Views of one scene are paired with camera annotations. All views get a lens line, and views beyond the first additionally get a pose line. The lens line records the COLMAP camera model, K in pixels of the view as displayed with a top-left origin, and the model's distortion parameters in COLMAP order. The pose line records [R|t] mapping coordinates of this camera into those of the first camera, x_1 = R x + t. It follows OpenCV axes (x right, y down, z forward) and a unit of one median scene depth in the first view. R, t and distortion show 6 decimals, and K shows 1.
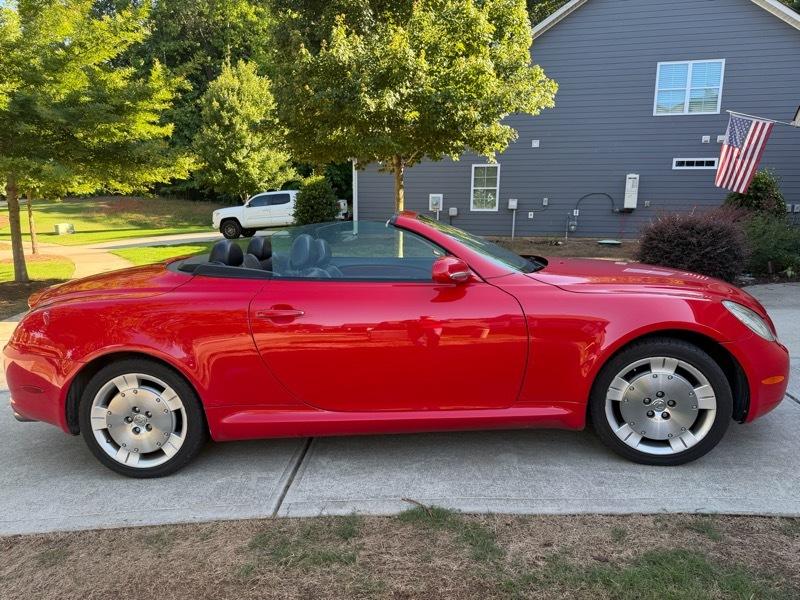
lens RADIAL K [[574.0, 0, 400.0], [0, 574.0, 300.0], [0, 0, 1]] dist [0.032044, -0.045154]
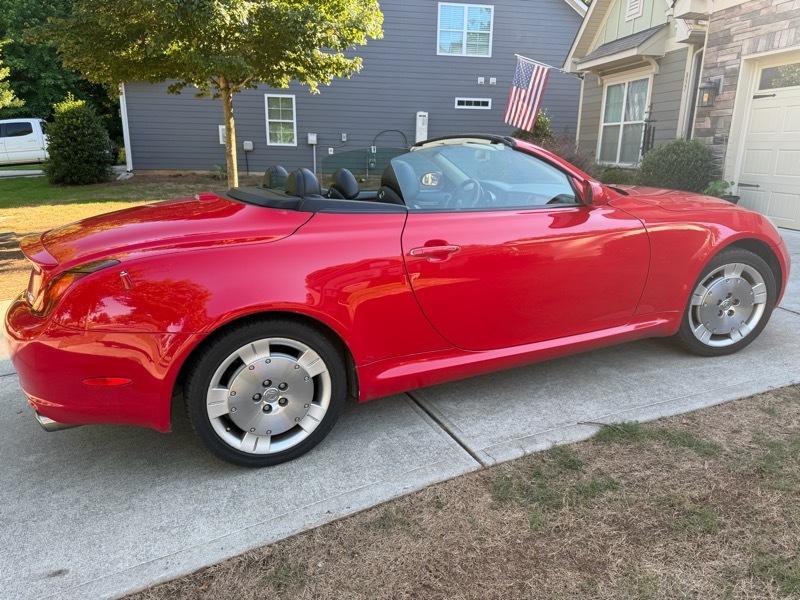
lens RADIAL K [[571.9, 0, 403.0], [0, 571.9, 300.8], [0, 0, 1]] dist [0.035316, -0.044149]
pose [[0.902236, -0.106116, 0.417983, -0.190863], [0.061527, 0.991012, 0.118785, -0.001687], [-0.426831, -0.081455, 0.900656, 0.067749]]
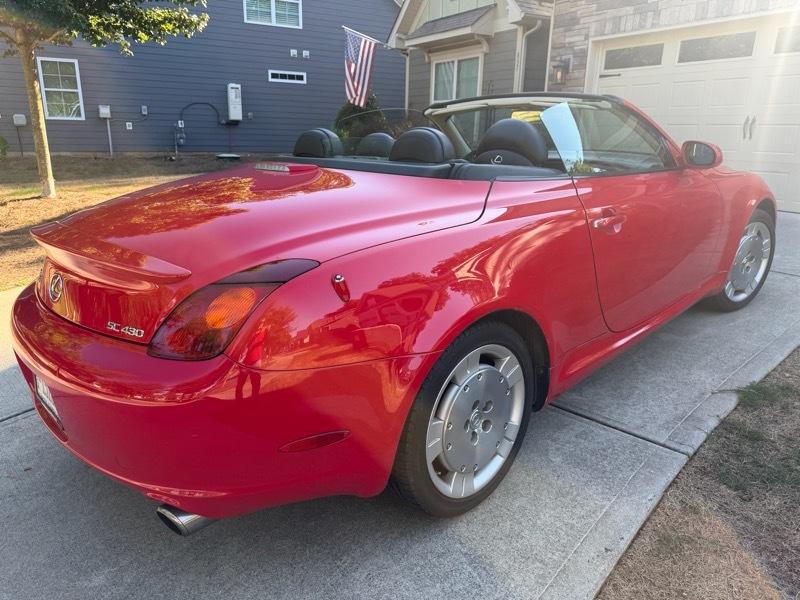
lens RADIAL K [[574.0, 0, 400.0], [0, 574.0, 300.0], [0, 0, 1]] dist [0.032044, -0.045154]
pose [[0.682225, -0.200640, 0.703074, -0.289895], [0.103587, 0.978434, 0.178707, -0.011606], [-0.723767, -0.049089, 0.688296, 0.202932]]
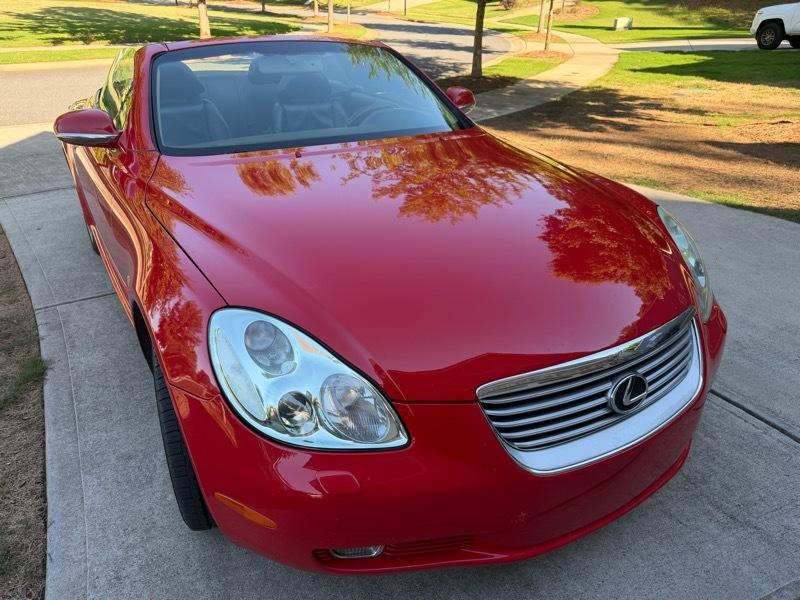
lens RADIAL K [[563.8, 0, 400.0], [0, 563.8, 300.0], [0, 0, 1]] dist [0.007715, 0.004103]
pose [[0.571190, 0.403683, -0.714691, 0.290640], [-0.149272, 0.907272, 0.393160, -0.062123], [0.807131, -0.117886, 0.578483, 0.257554]]
